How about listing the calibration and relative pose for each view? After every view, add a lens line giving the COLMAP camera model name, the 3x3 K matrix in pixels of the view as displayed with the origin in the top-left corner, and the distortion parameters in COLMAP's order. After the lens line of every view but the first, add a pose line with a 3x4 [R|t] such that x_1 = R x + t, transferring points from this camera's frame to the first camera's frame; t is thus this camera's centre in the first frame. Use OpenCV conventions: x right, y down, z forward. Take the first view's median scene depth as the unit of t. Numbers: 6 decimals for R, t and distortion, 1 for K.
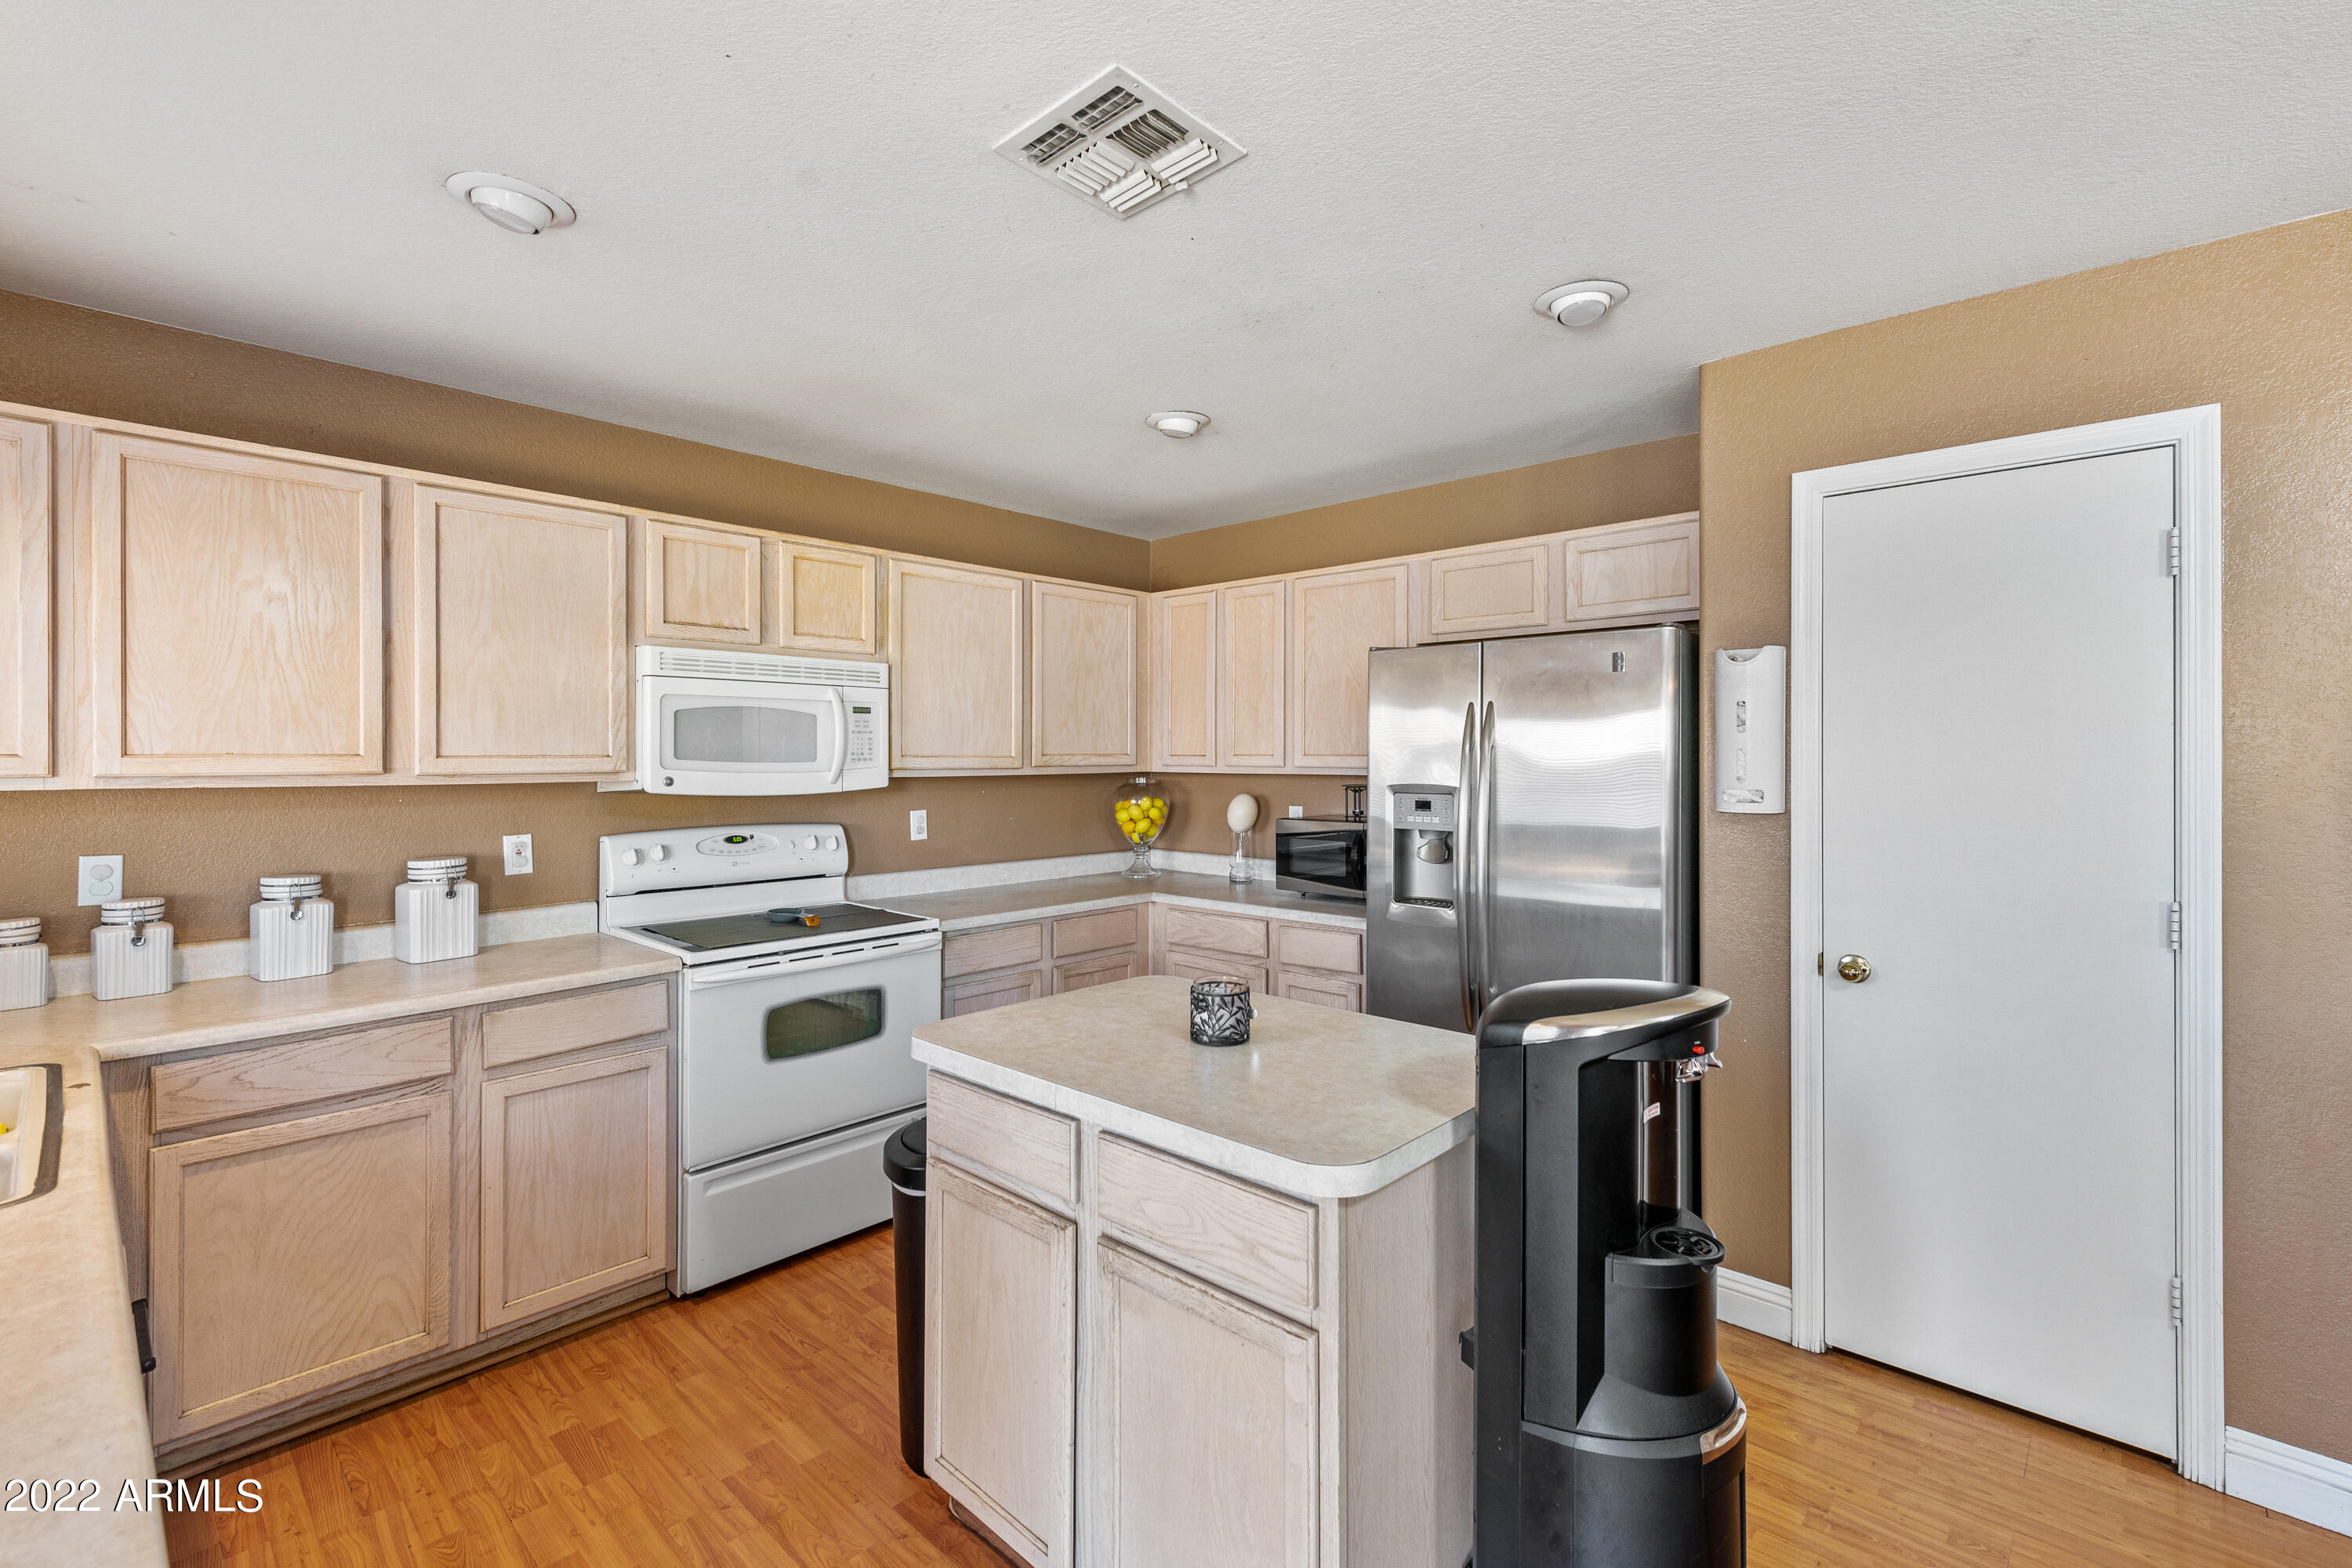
lens RADIAL K [[1029.3, 0, 1179.9], [0, 1029.3, 758.7], [0, 0, 1]] dist [0.003355, 0.000169]
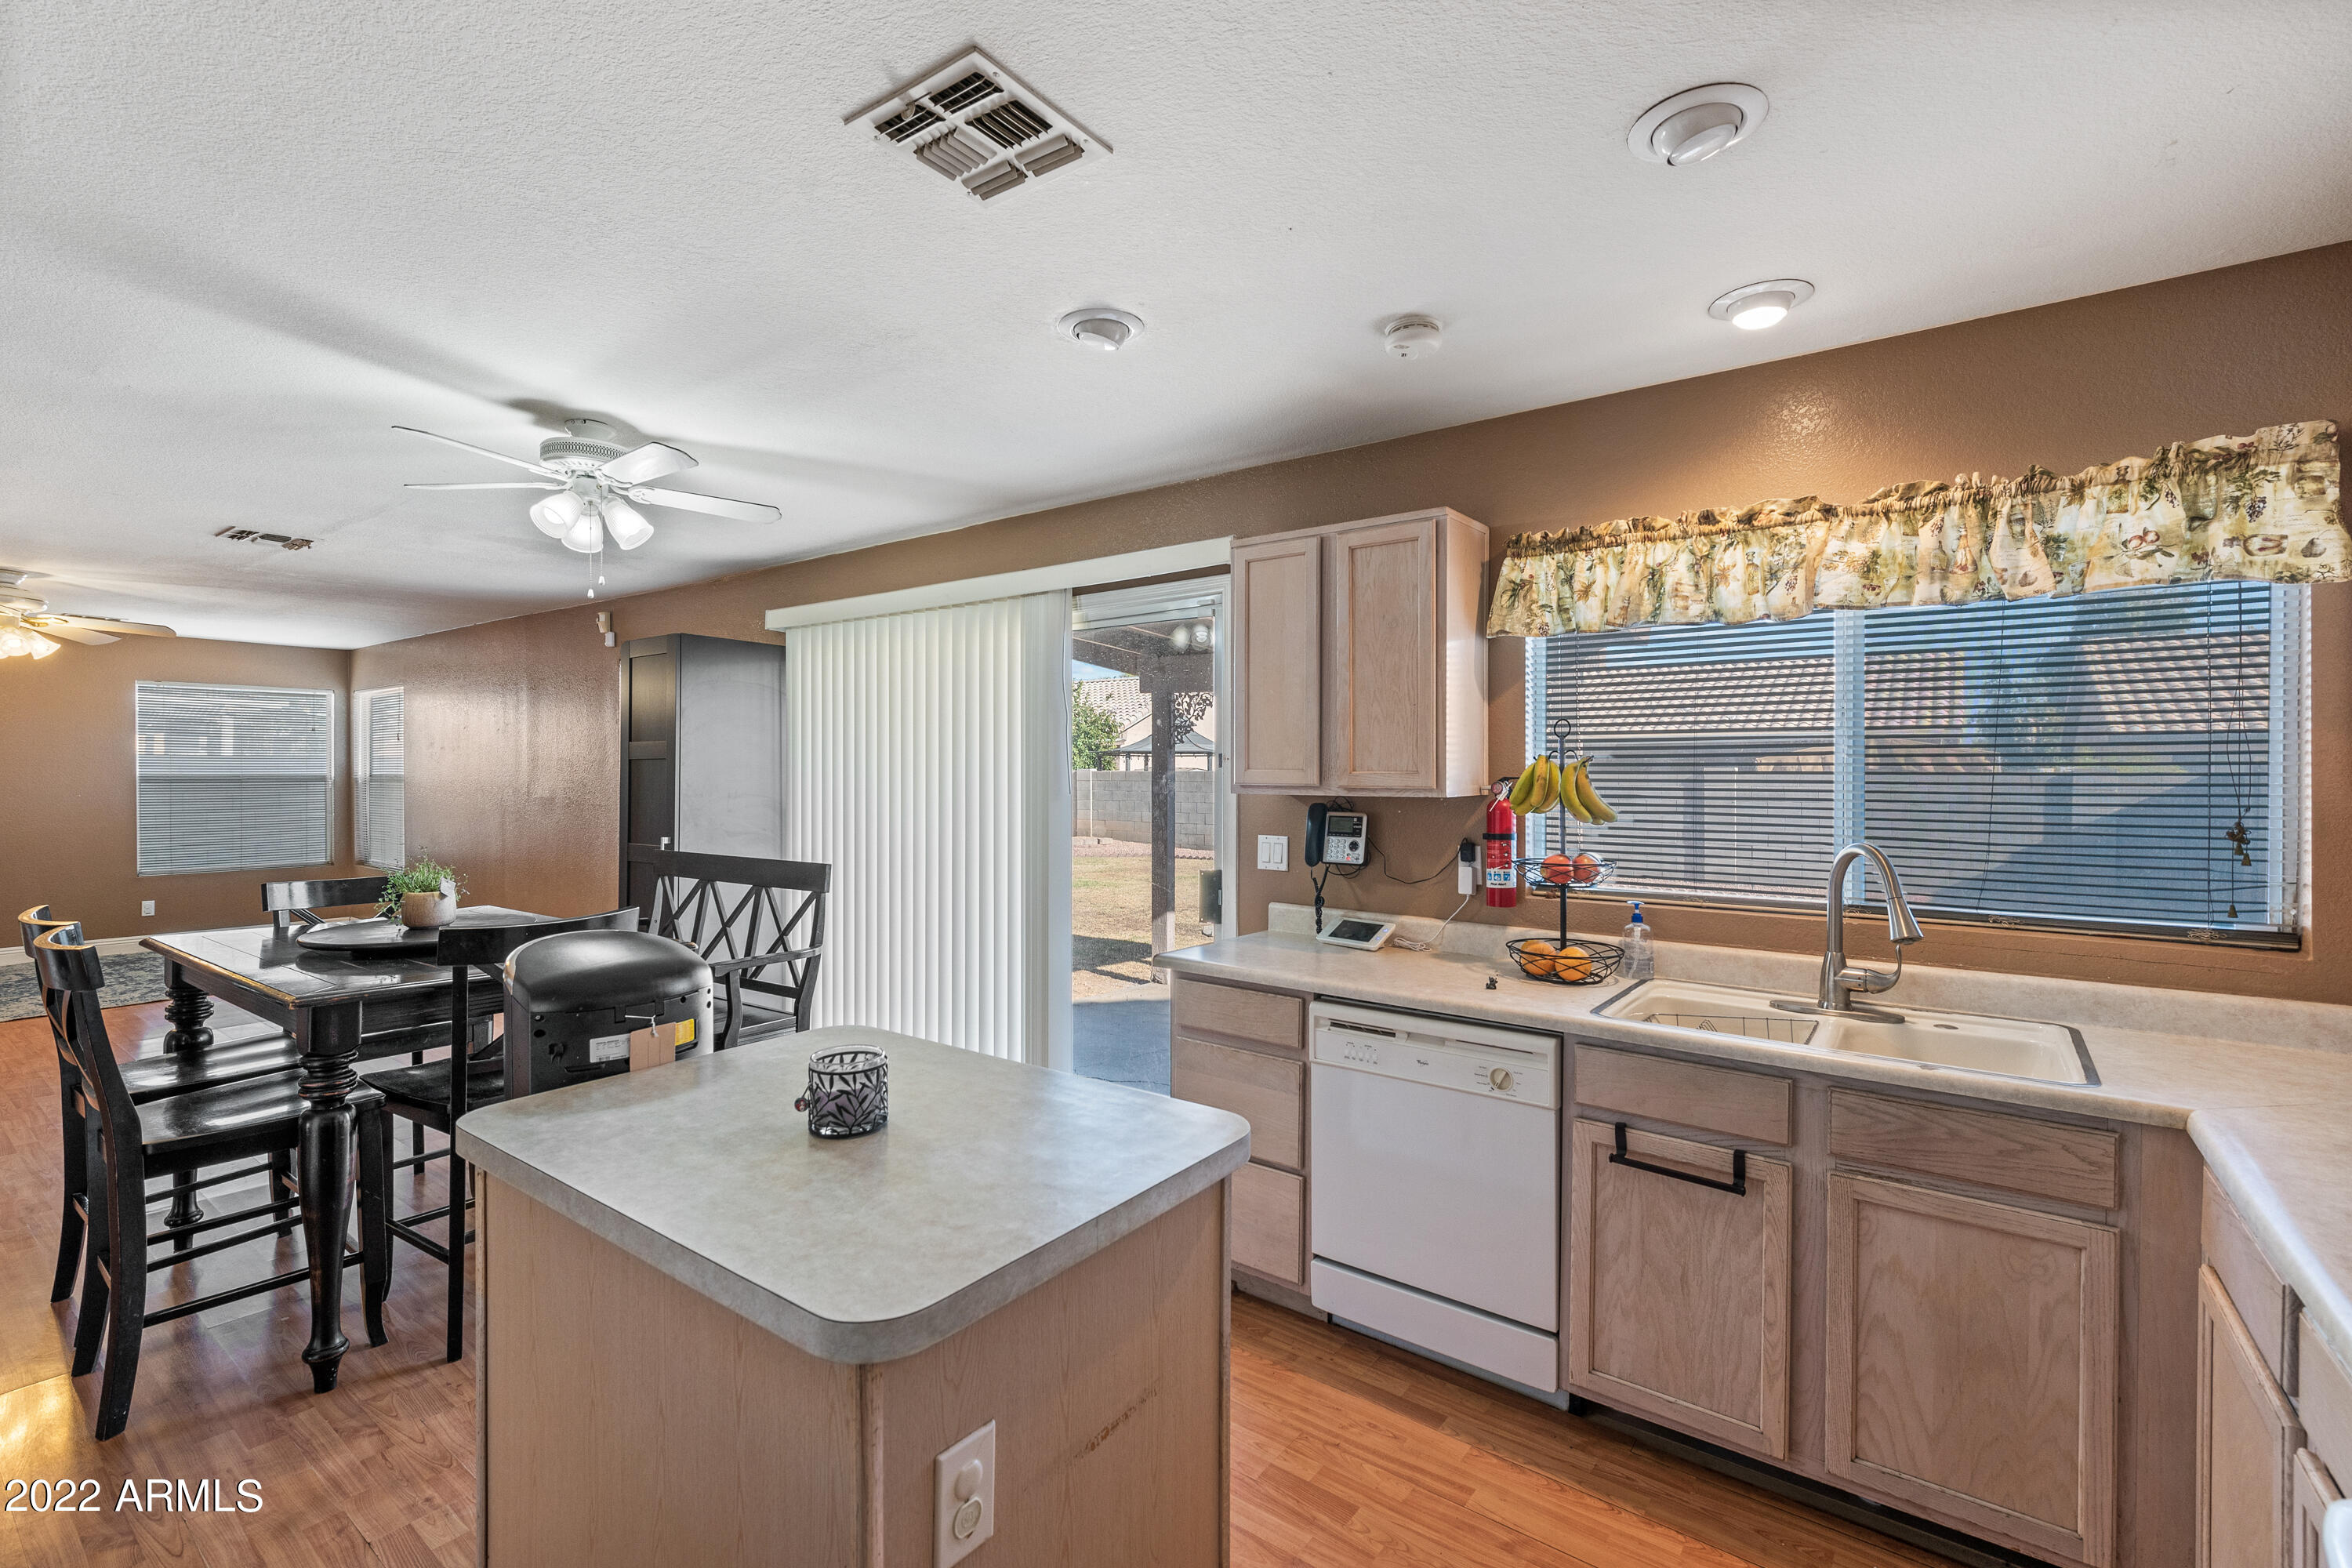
lens RADIAL K [[1020.7, 0, 1179.1], [0, 1020.7, 777.9], [0, 0, 1]] dist [0.022572, -0.010761]
pose [[-0.994652, -0.004775, -0.103169, -0.078418], [-0.005768, 0.999940, 0.009328, -0.000558], [0.103118, 0.009873, -0.994620, 1.097213]]
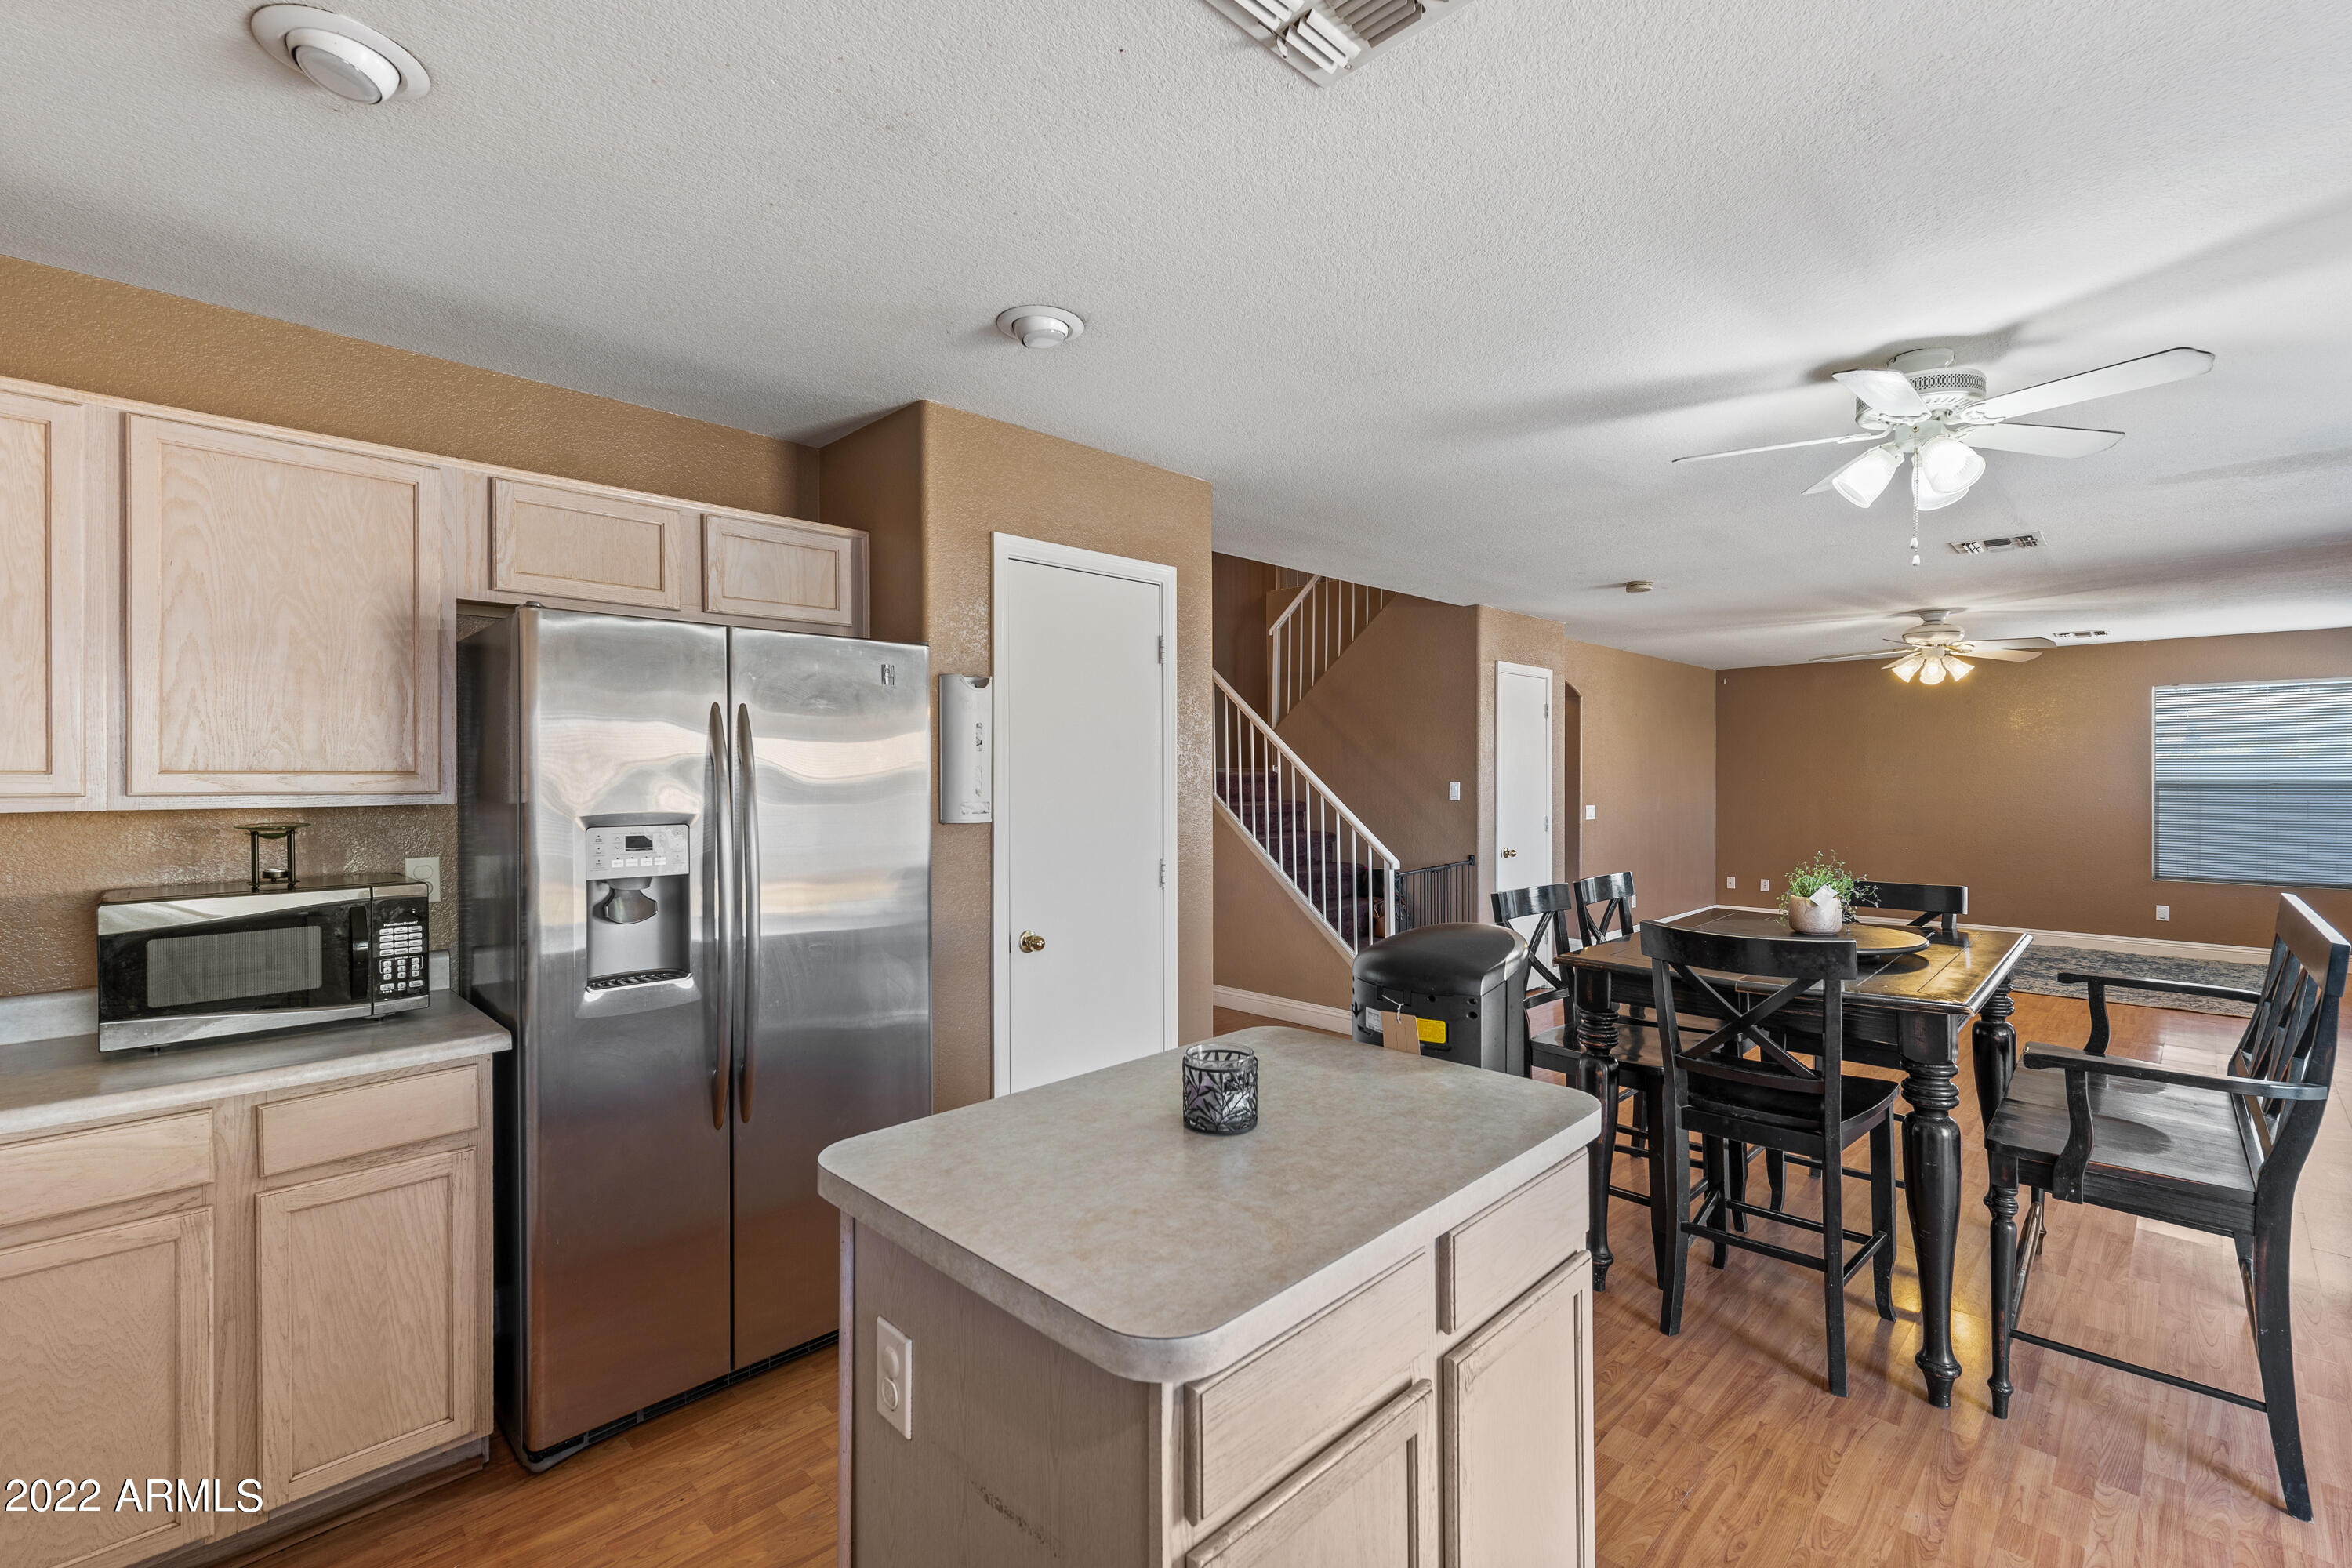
lens RADIAL K [[1020.7, 0, 1179.1], [0, 1020.7, 777.9], [0, 0, 1]] dist [0.022572, -0.010761]
pose [[0.041801, -0.003998, 0.999118, -0.459424], [0.006603, 0.999971, 0.003725, 0.001007], [-0.999104, 0.006441, 0.041827, 0.608189]]
